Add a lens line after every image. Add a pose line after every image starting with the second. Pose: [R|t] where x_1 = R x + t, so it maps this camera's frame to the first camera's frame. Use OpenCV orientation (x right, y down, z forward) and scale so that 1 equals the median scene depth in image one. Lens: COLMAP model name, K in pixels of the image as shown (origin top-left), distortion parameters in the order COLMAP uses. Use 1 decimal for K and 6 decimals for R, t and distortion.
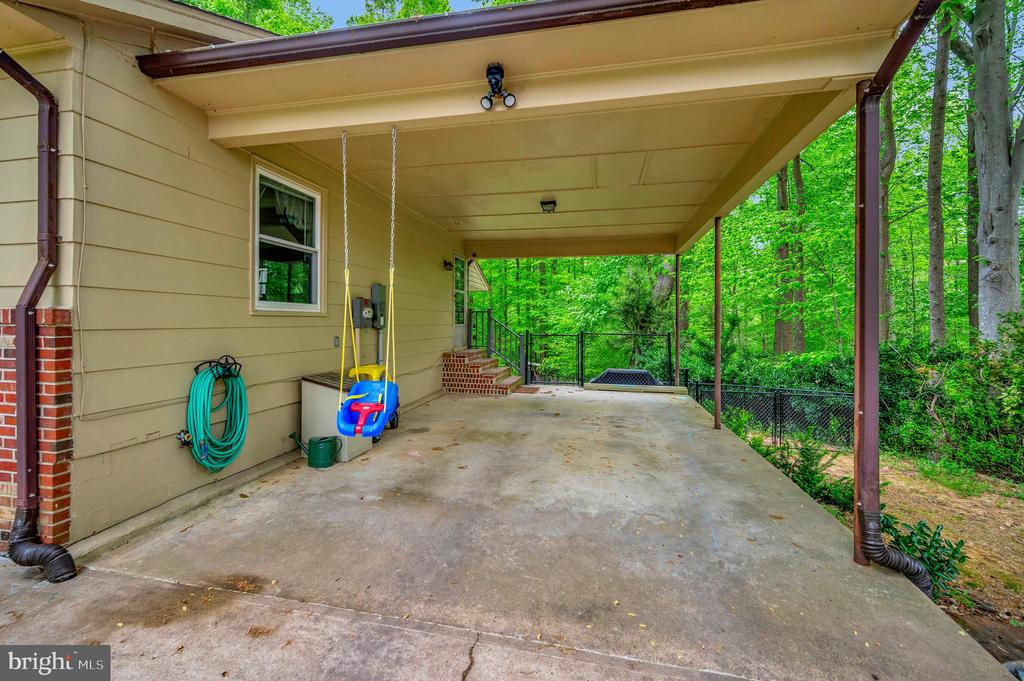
lens RADIAL K [[434.0, 0, 508.3], [0, 434.0, 325.4], [0, 0, 1]] dist [0.000821, 0.000055]
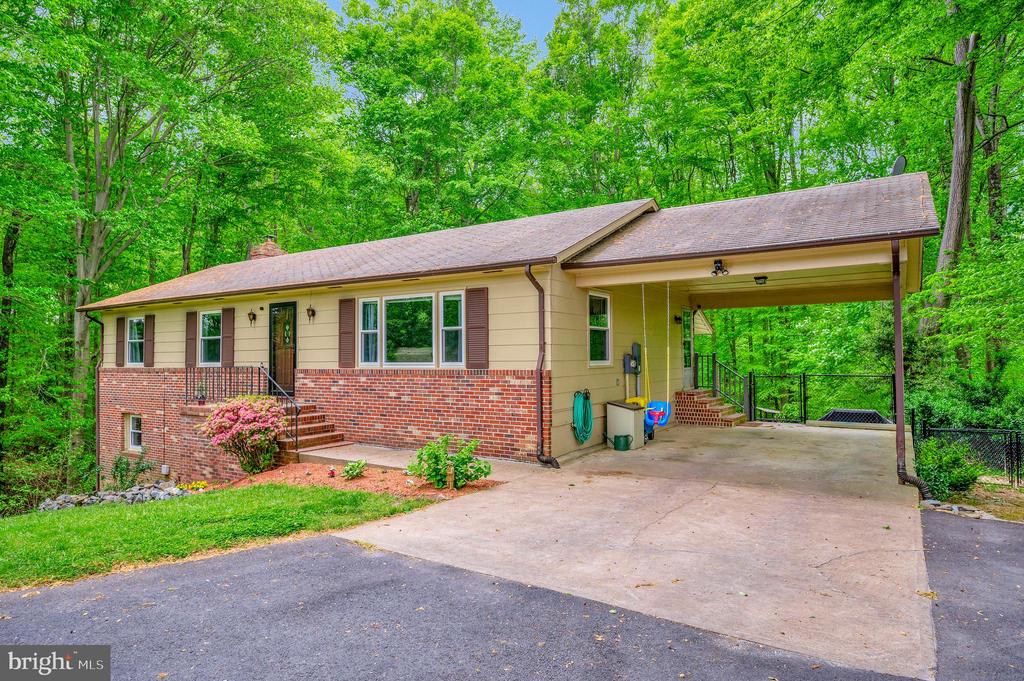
lens RADIAL K [[605.8, 0, 511.4], [0, 605.8, 346.7], [0, 0, 1]] dist [-0.001943, -0.000951]
pose [[0.935487, -0.021091, -0.352732, 0.023873], [0.013078, 0.999600, -0.025083, -0.028984], [0.353120, 0.018852, 0.935388, -0.825362]]
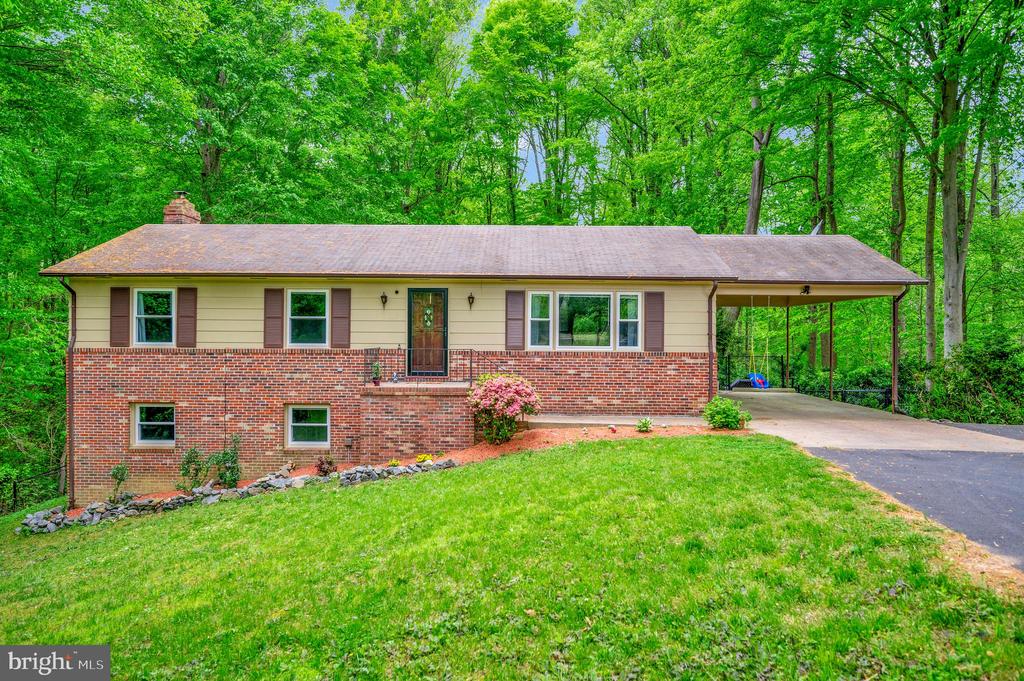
lens RADIAL K [[682.4, 0, 512.0], [0, 682.4, 340.5], [0, 0, 1]] dist [-0.000457, 0.003020]
pose [[0.980293, -0.001262, 0.197546, -1.291802], [0.000769, 0.999996, 0.002571, -0.052275], [-0.197549, -0.002369, 0.980290, -1.490793]]
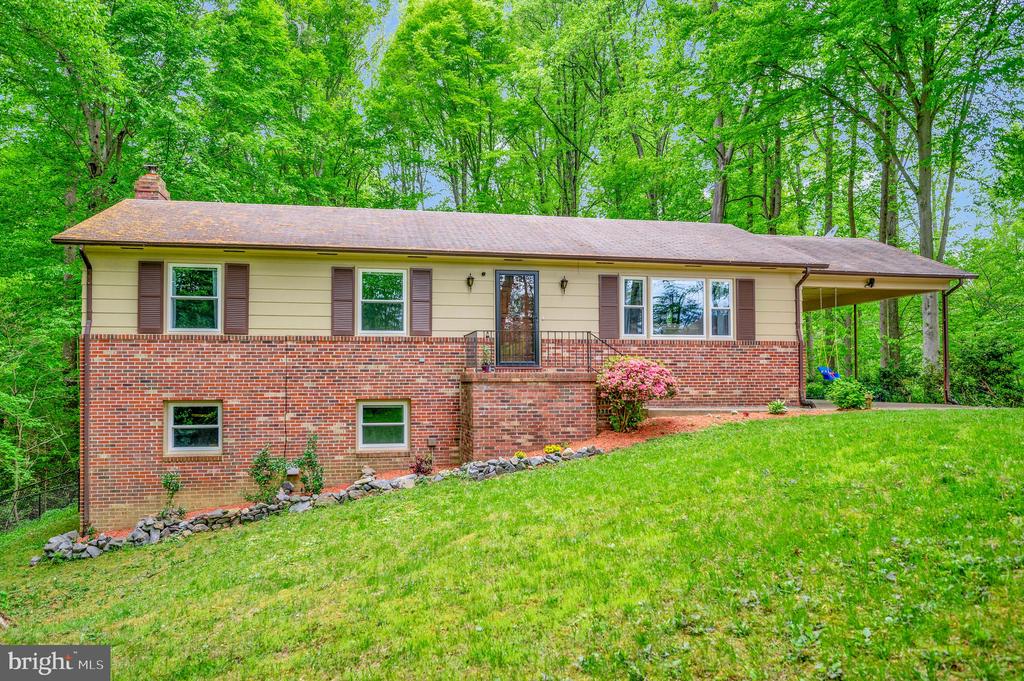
lens RADIAL K [[739.0, 0, 504.3], [0, 739.0, 360.7], [0, 0, 1]] dist [0.000360, -0.000662]
pose [[0.917956, 0.003166, 0.396670, -1.942973], [0.010260, 0.999444, -0.031720, 0.100183], [-0.396550, 0.033187, 0.917413, -1.269925]]
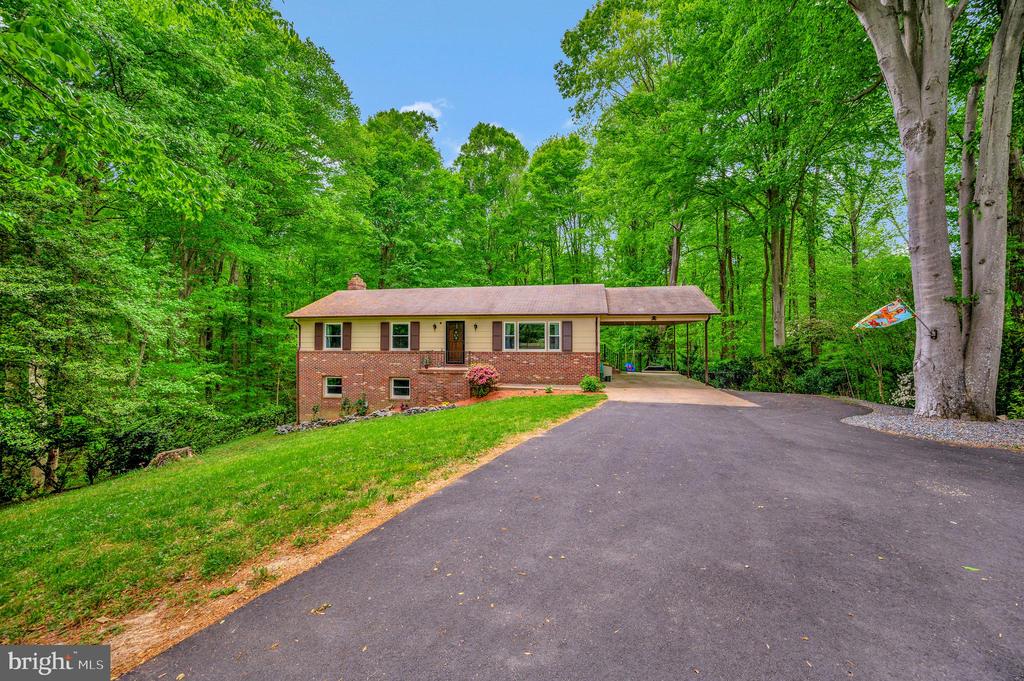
lens RADIAL K [[406.3, 0, 511.6], [0, 406.3, 336.2], [0, 0, 1]] dist [0.002081, 0.000046]
pose [[0.999610, -0.007709, 0.026855, -0.872507], [0.008032, 0.999896, -0.011938, -0.077657], [-0.026760, 0.012149, 0.999568, -1.908423]]
